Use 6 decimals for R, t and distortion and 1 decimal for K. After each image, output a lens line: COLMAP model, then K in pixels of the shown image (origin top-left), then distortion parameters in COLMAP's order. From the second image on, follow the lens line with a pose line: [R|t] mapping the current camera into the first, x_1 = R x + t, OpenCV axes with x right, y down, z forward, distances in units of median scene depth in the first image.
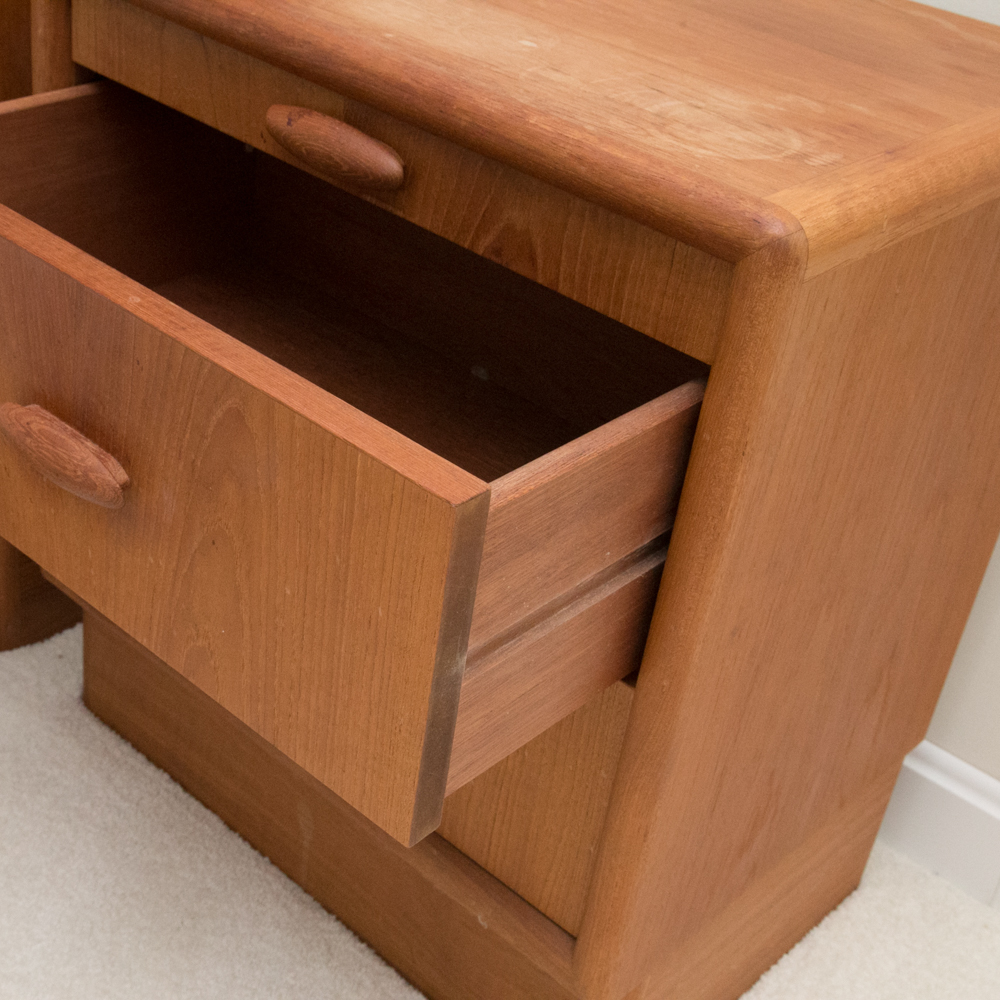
lens RADIAL K [[1592.2, 0, 381.7], [0, 1592.2, 500.0], [0, 0, 1]] dist [0.031586, 0.163926]
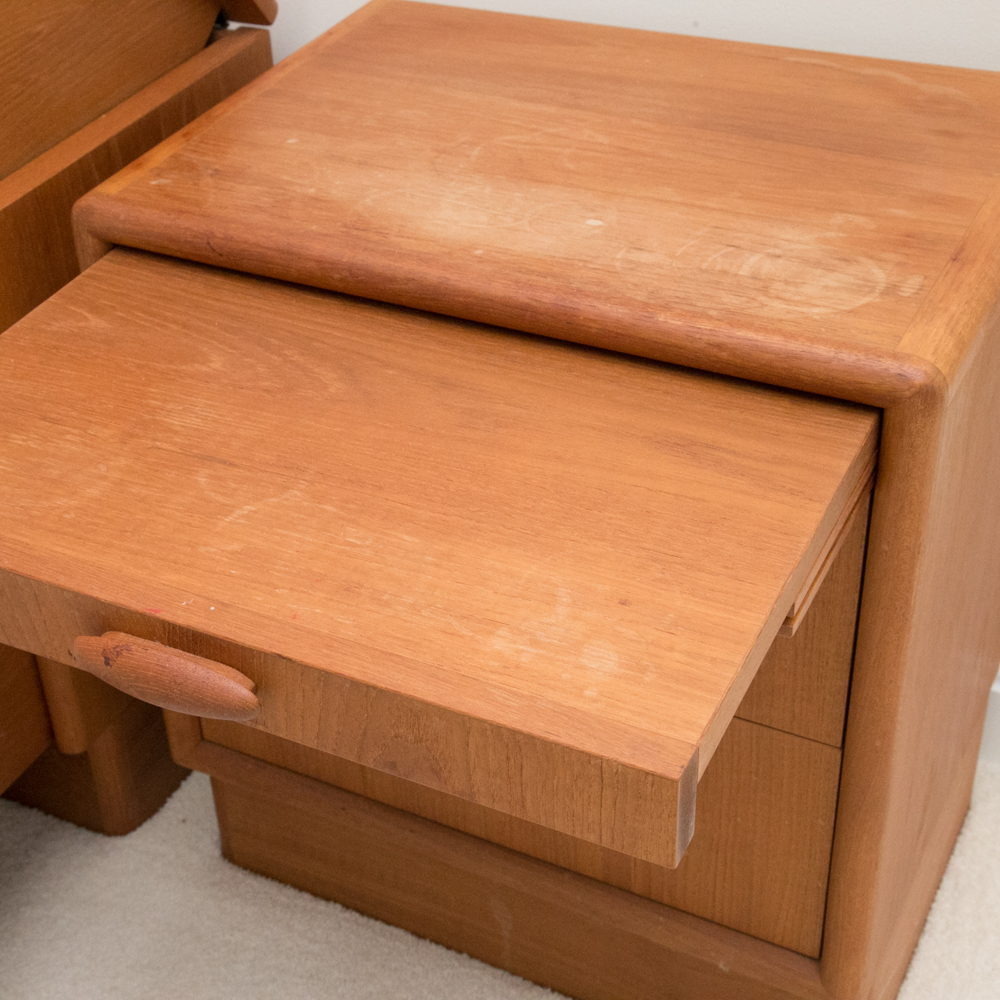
lens RADIAL K [[1702.9, 0, 394.5], [0, 1702.9, 501.2], [0, 0, 1]] dist [0.034618, 0.280447]
pose [[0.950668, -0.284986, 0.122530, -0.260658], [0.278154, 0.957981, 0.070014, -0.241400], [-0.137334, -0.032478, 0.989992, -0.169819]]
